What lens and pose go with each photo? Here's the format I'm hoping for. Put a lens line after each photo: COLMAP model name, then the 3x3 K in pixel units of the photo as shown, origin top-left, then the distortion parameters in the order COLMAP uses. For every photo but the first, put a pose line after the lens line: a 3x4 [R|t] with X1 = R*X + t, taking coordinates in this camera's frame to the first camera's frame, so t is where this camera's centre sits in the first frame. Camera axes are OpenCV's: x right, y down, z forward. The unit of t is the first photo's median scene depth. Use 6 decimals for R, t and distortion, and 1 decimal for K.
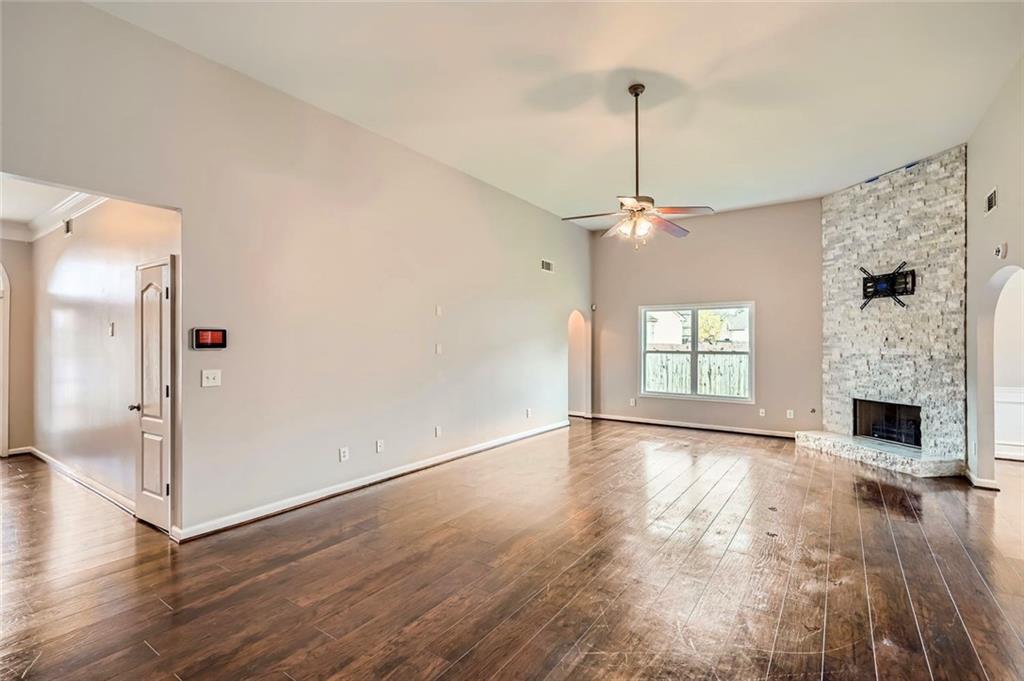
lens RADIAL K [[467.0, 0, 513.6], [0, 467.0, 341.8], [0, 0, 1]] dist [-0.001659, -0.000102]
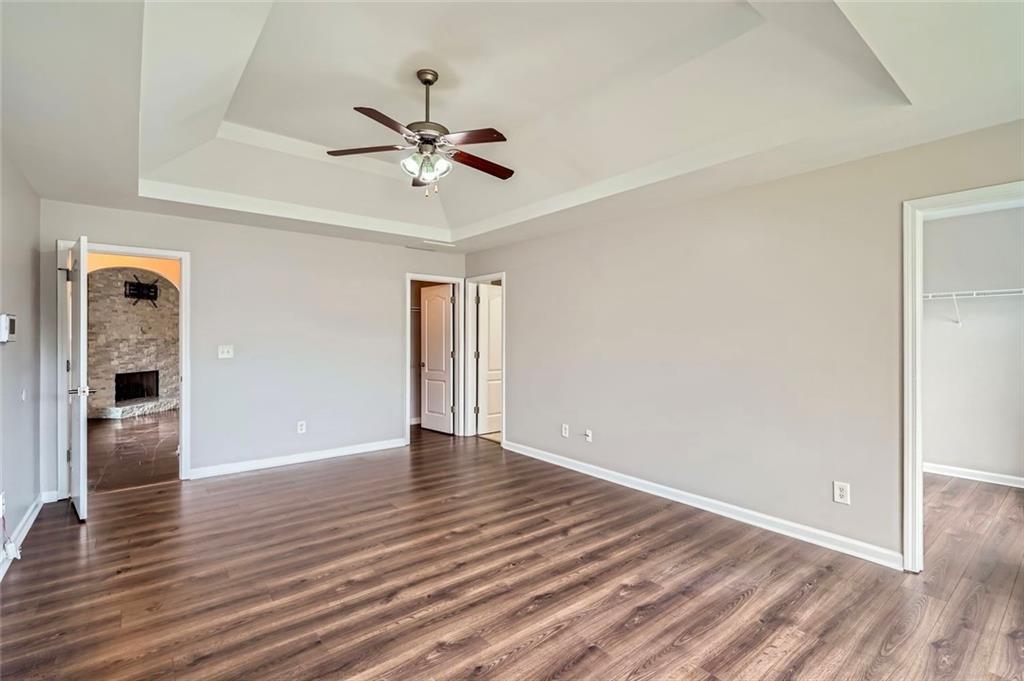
lens RADIAL K [[467.0, 0, 513.6], [0, 467.0, 341.8], [0, 0, 1]] dist [-0.001659, -0.000102]
pose [[-0.961614, -0.005655, 0.274349, -0.739435], [-0.005594, 0.999984, 0.001004, 0.029892], [-0.274350, -0.000569, -0.961630, 2.165809]]
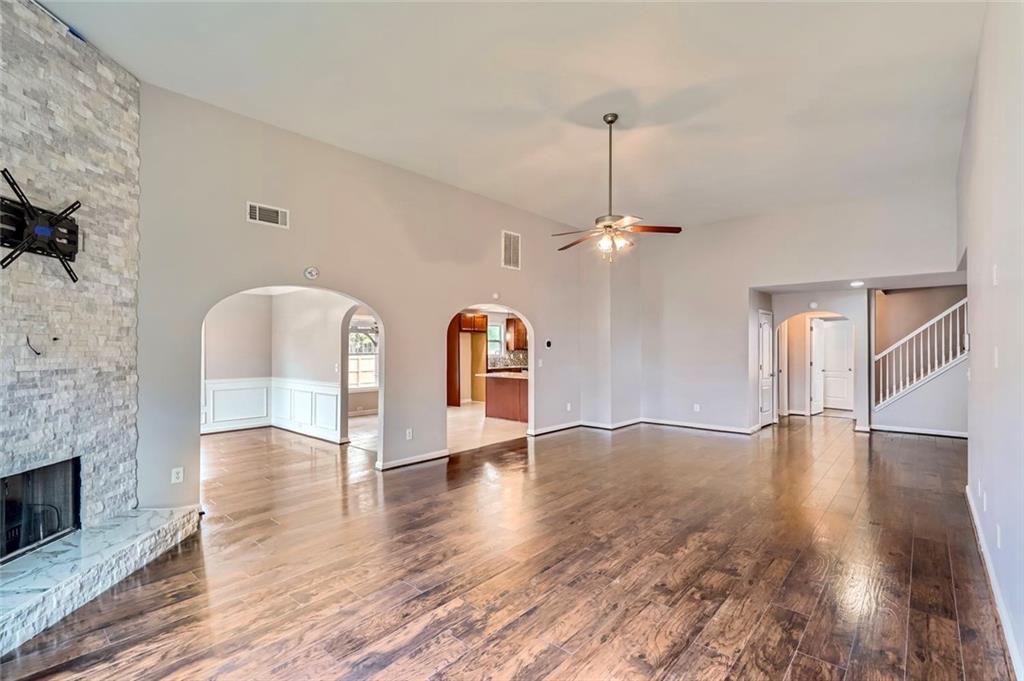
lens RADIAL K [[467.0, 0, 513.6], [0, 467.0, 341.8], [0, 0, 1]] dist [-0.001659, -0.000102]
pose [[-0.993554, 0.004493, 0.113268, 0.258238], [0.003336, 0.999940, -0.010398, 0.003157], [-0.113308, -0.009953, -0.993510, 1.483408]]
